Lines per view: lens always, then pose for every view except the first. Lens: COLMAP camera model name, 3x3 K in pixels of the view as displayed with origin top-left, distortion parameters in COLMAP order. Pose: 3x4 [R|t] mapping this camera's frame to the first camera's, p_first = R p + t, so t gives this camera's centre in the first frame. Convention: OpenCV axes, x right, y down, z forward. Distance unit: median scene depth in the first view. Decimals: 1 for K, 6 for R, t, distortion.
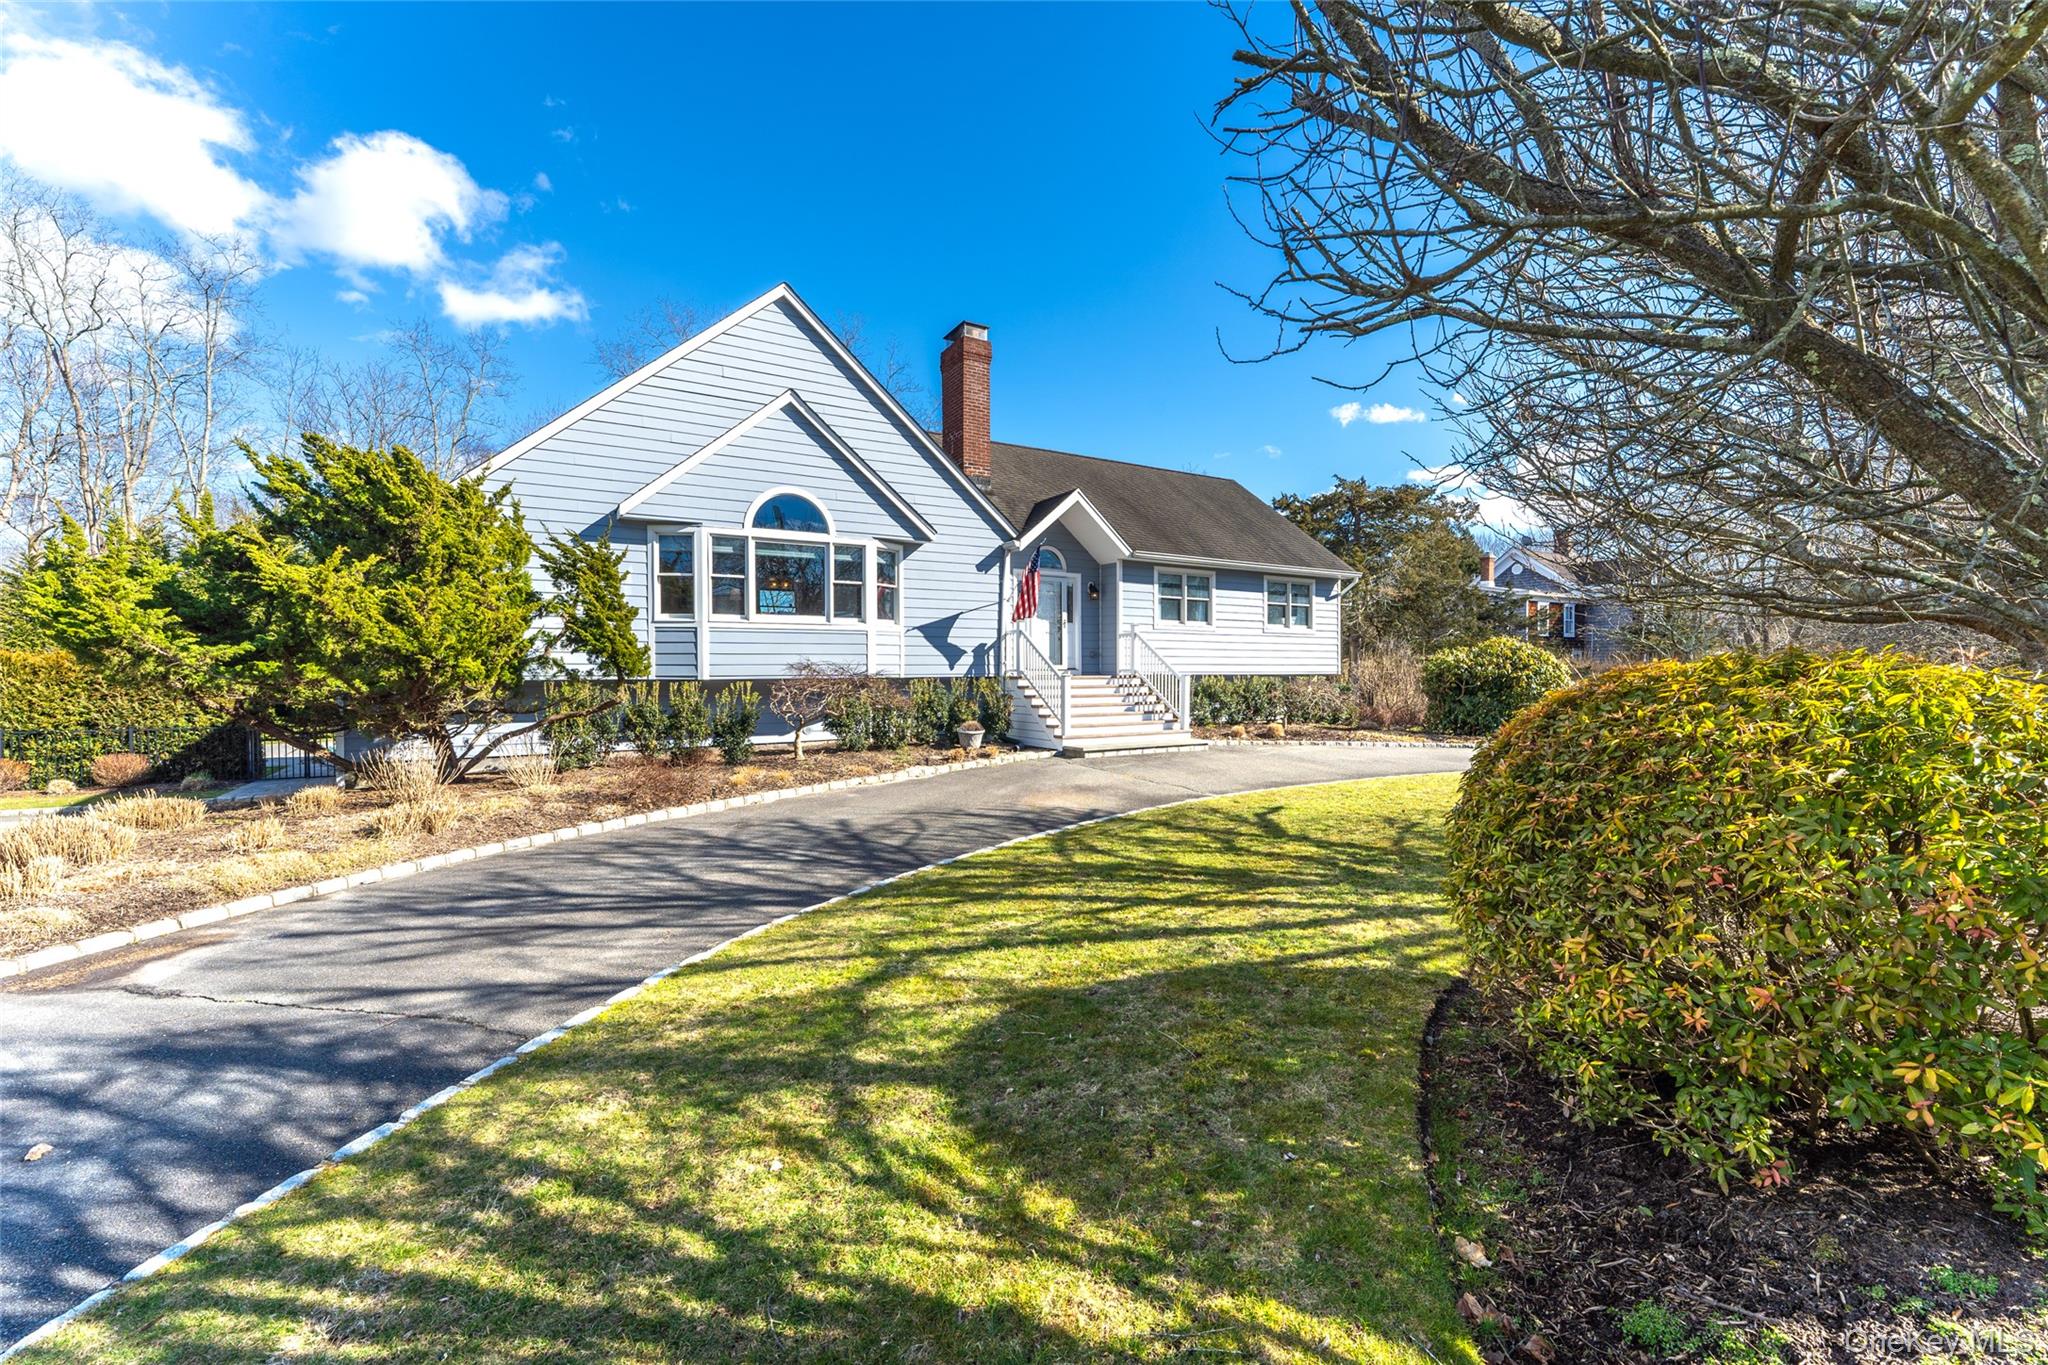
lens RADIAL K [[843.8, 0, 1017.2], [0, 843.8, 682.4], [0, 0, 1]] dist [0.004413, 0.000038]
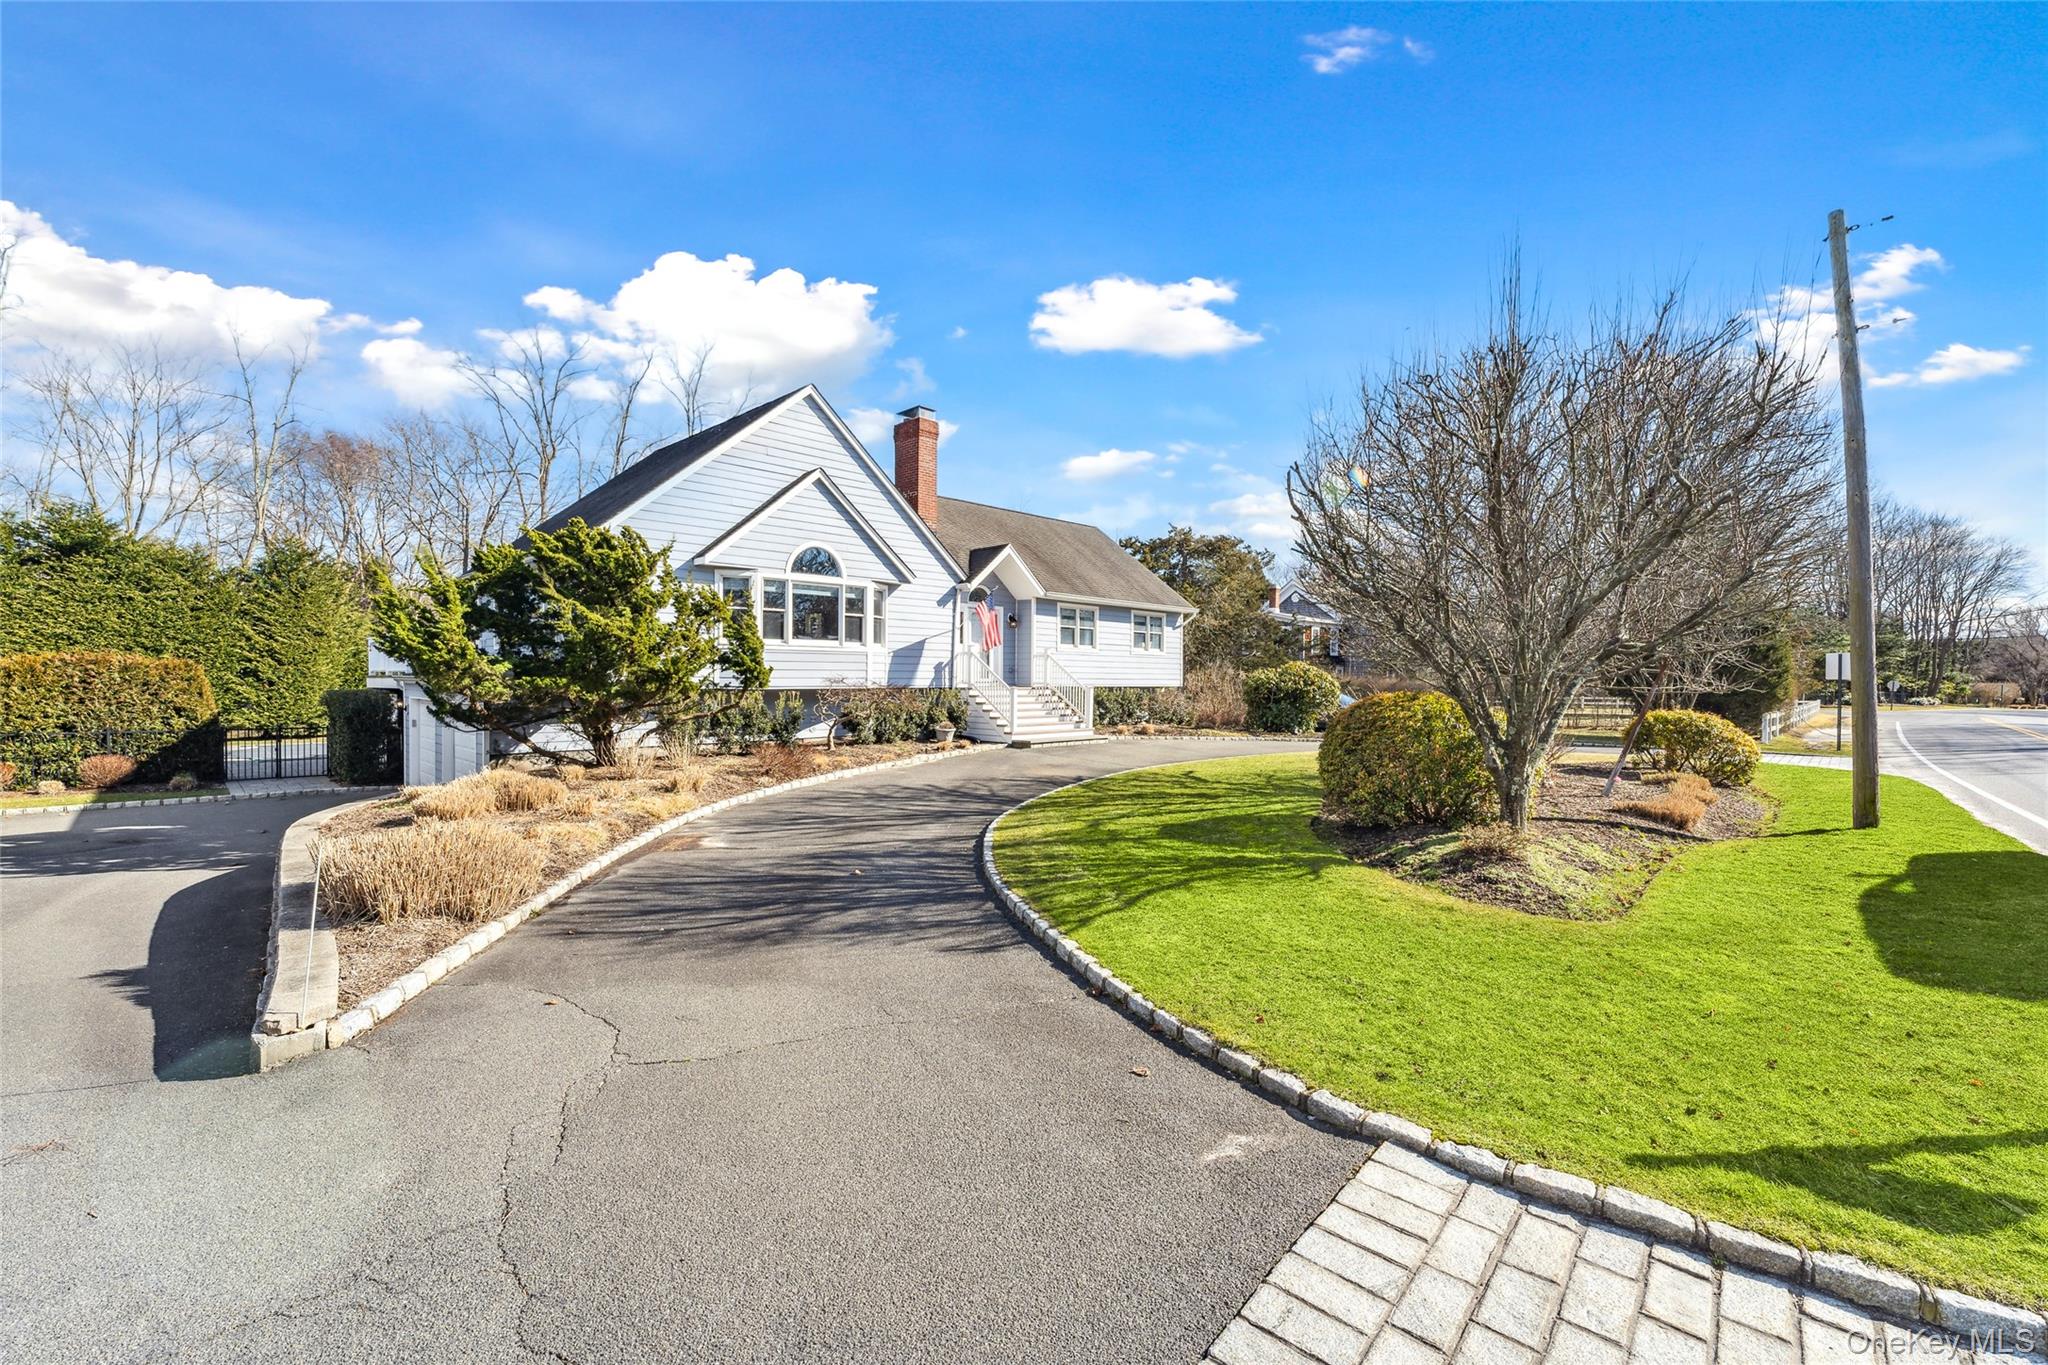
lens RADIAL K [[887.3, 0, 1027.0], [0, 887.3, 684.3], [0, 0, 1]] dist [-0.002502, -0.000122]
pose [[0.968707, 0.008670, 0.248056, -0.241410], [-0.007720, 0.999959, -0.004802, -0.006058], [-0.248087, 0.002737, 0.968734, -0.335819]]
